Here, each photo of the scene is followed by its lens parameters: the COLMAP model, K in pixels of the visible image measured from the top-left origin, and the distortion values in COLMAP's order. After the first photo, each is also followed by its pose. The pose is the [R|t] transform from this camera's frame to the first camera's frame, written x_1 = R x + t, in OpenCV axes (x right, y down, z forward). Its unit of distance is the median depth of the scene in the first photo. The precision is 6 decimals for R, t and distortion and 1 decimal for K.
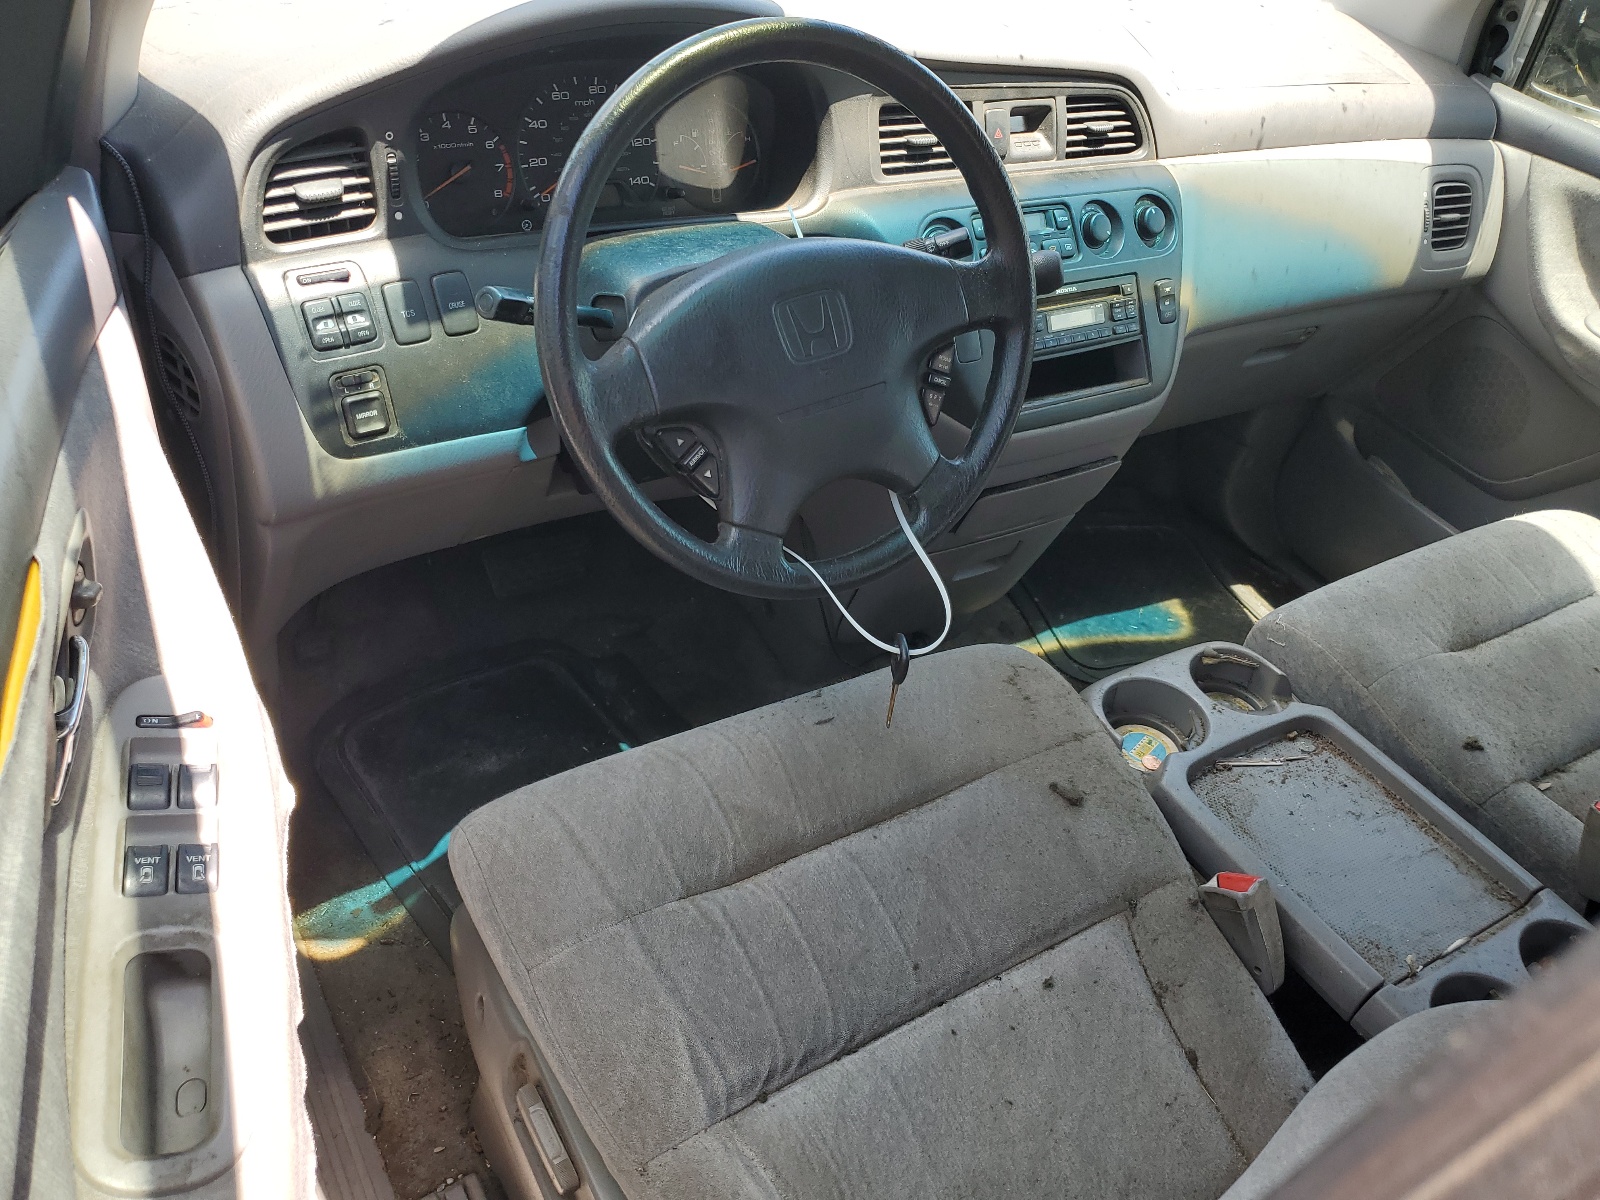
lens RADIAL K [[1226.8, 0, 800.0], [0, 1226.8, 600.0], [0, 0, 1]] dist [0.010065, 0.001650]
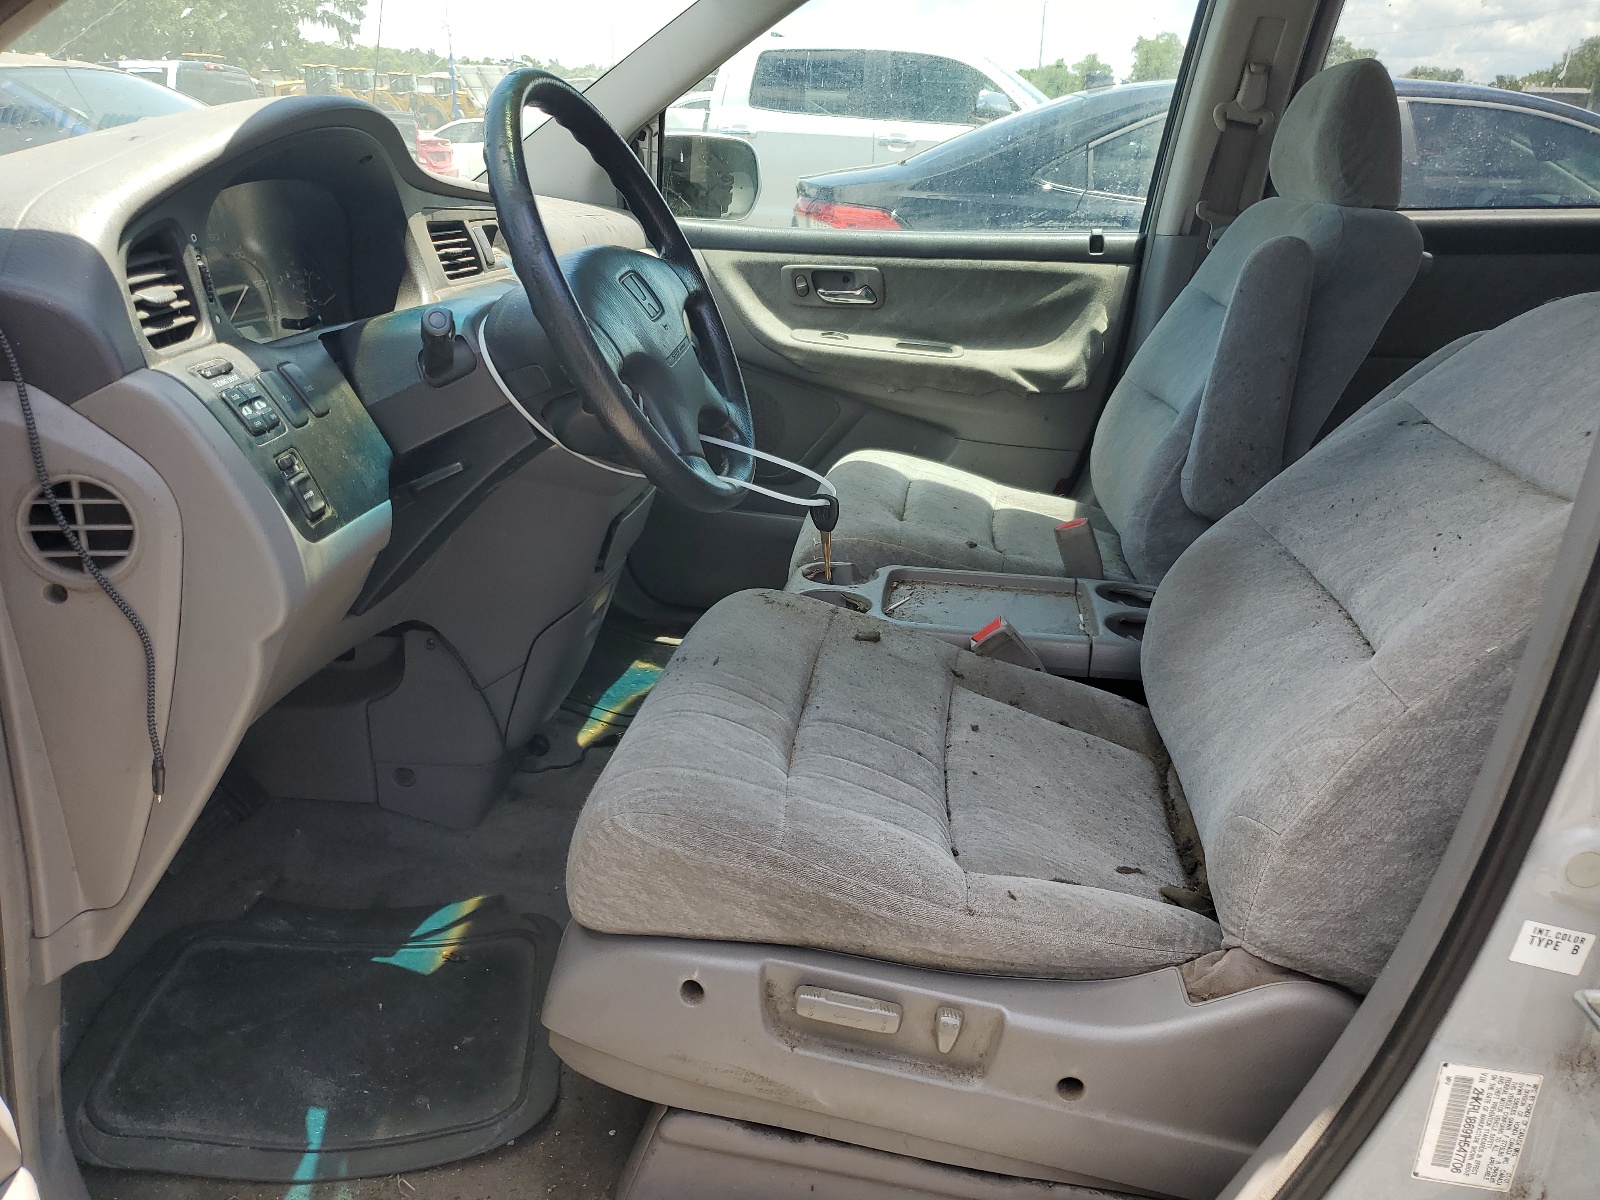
lens RADIAL K [[1226.8, 0, 800.0], [0, 1226.8, 600.0], [0, 0, 1]] dist [0.010065, 0.001650]
pose [[0.624238, -0.363338, 0.691602, -0.797946], [0.529803, 0.847480, -0.032969, 0.149353], [-0.574140, 0.386993, 0.721526, 0.129162]]
